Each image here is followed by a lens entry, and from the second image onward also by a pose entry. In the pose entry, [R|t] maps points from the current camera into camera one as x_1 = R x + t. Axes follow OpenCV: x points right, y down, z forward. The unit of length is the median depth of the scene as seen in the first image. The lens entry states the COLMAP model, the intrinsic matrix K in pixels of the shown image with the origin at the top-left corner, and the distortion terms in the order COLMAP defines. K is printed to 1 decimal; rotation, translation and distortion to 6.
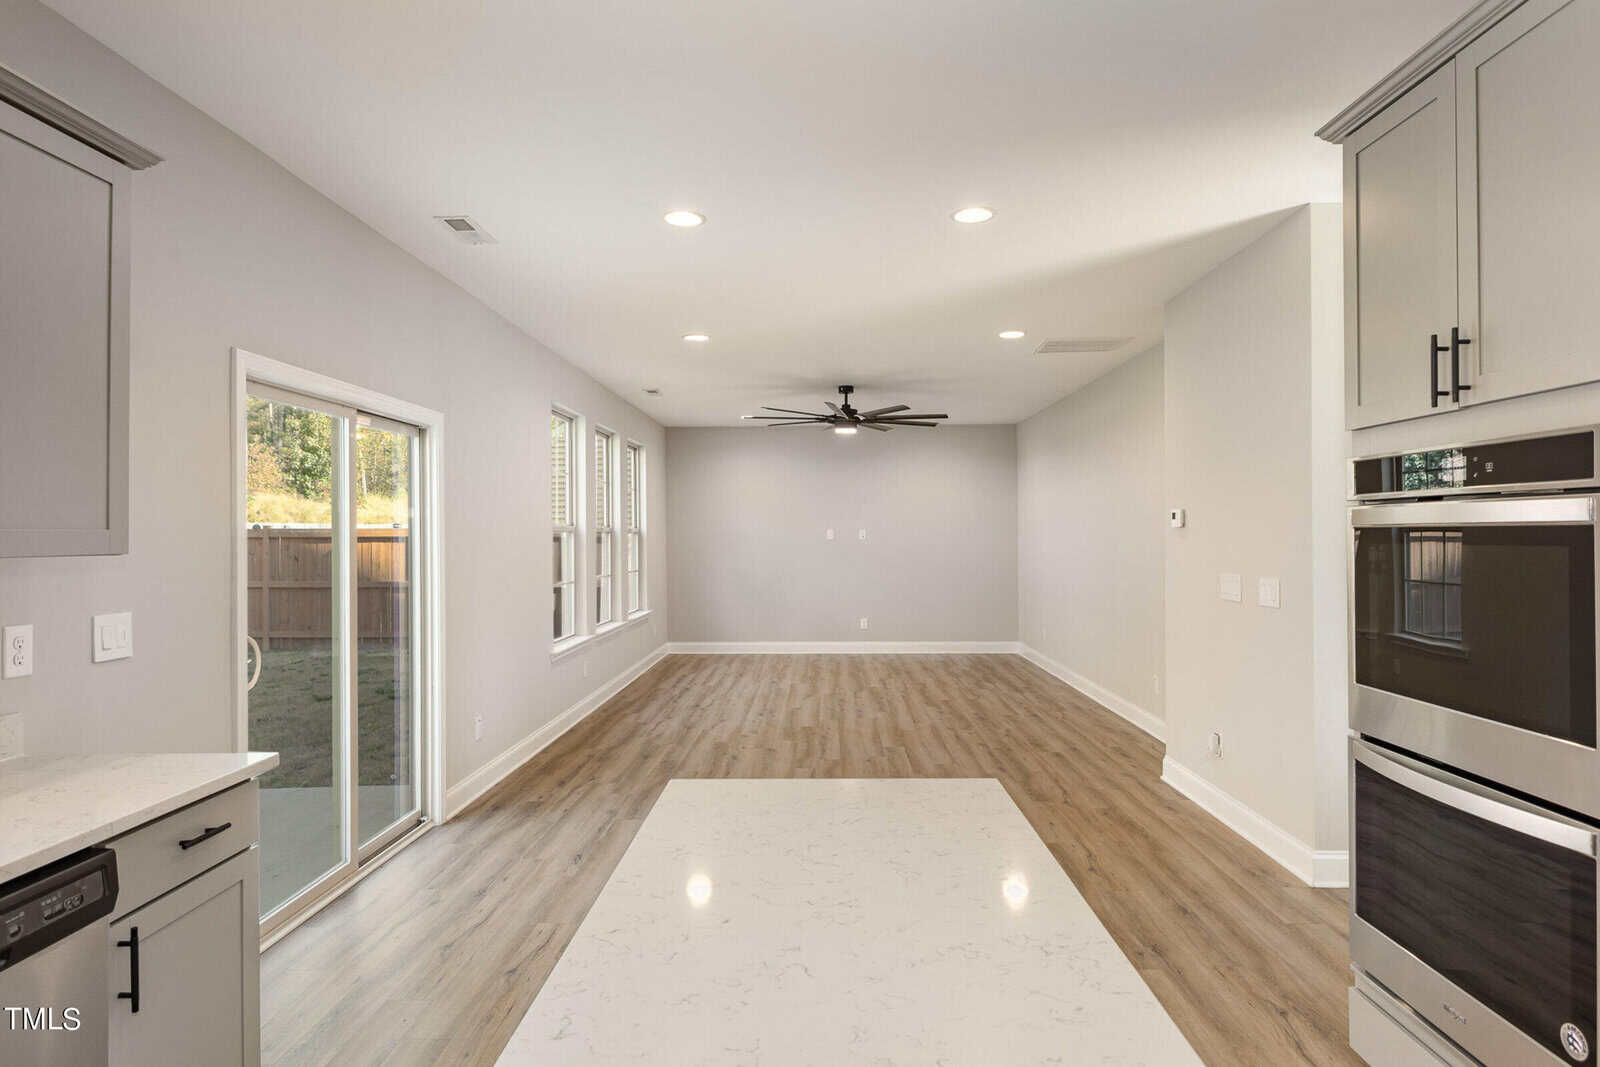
lens RADIAL K [[887.3, 0, 800.0], [0, 887.3, 533.5], [0, 0, 1]] dist [-0.013706, -0.001381]
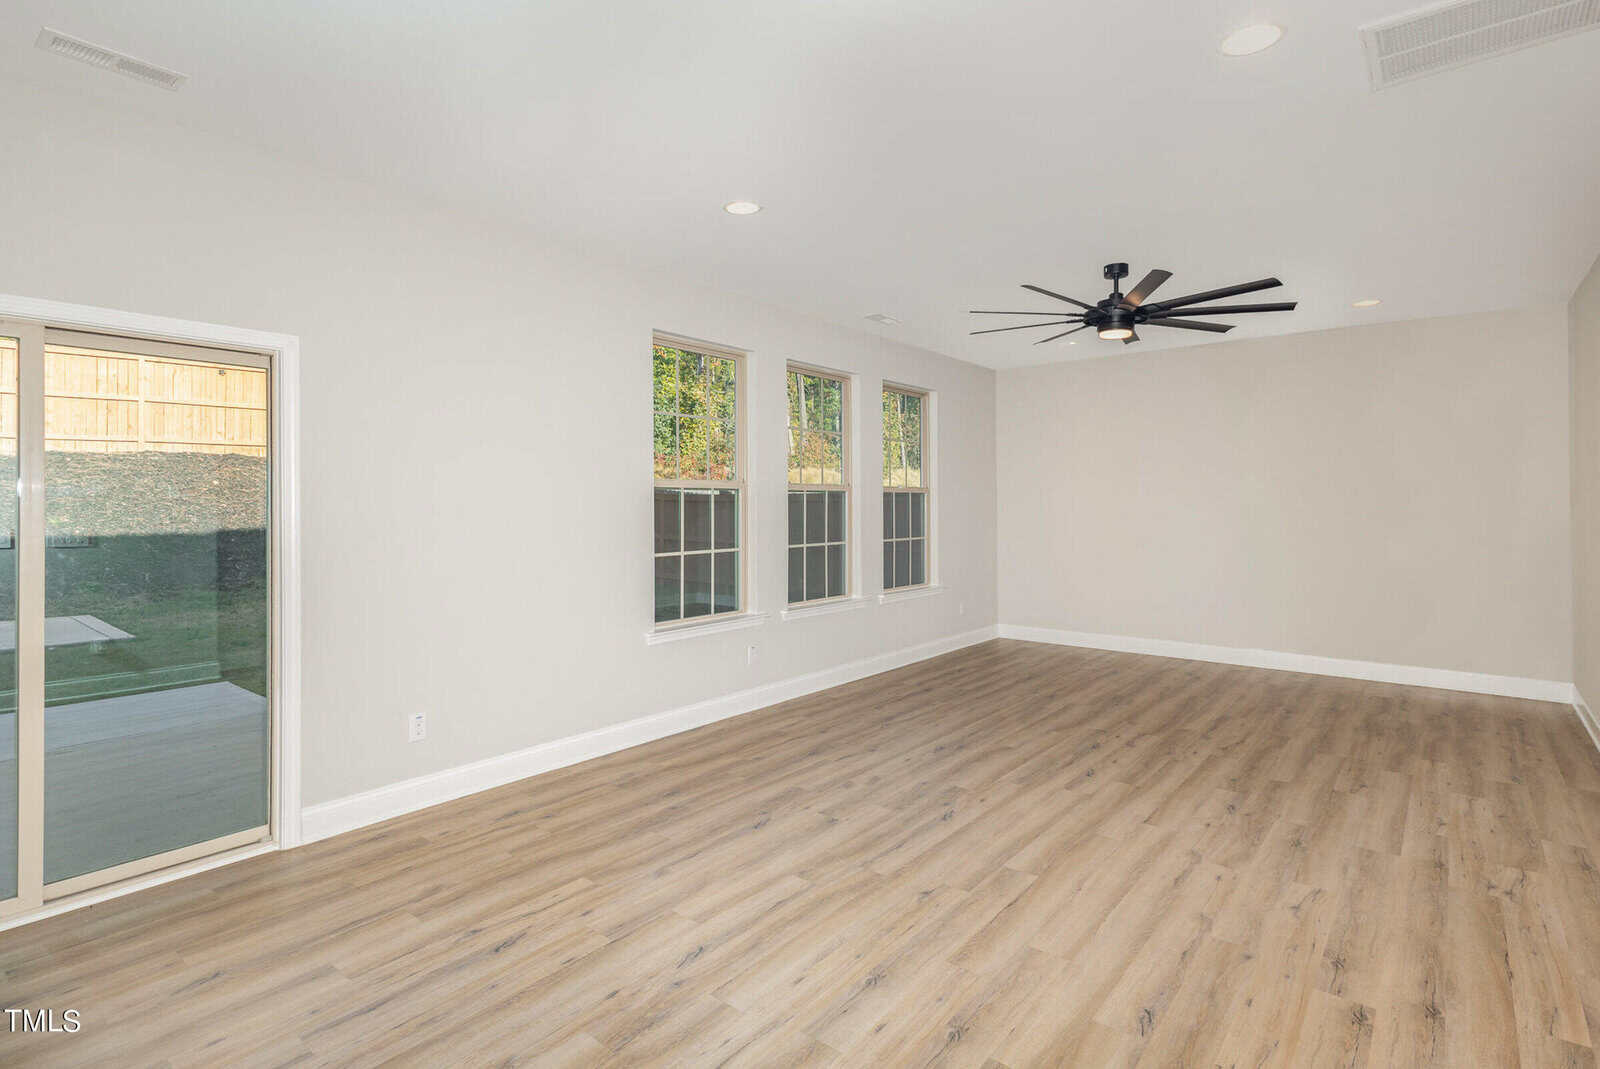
lens RADIAL K [[783.9, 0, 801.4], [0, 783.9, 500.4], [0, 0, 1]] dist [0.002741, 0.000310]
pose [[0.794812, -0.000337, -0.606856, 0.313825], [0.001783, 0.999997, 0.001780, 0.010002], [0.606853, -0.002497, 0.794810, 0.567524]]
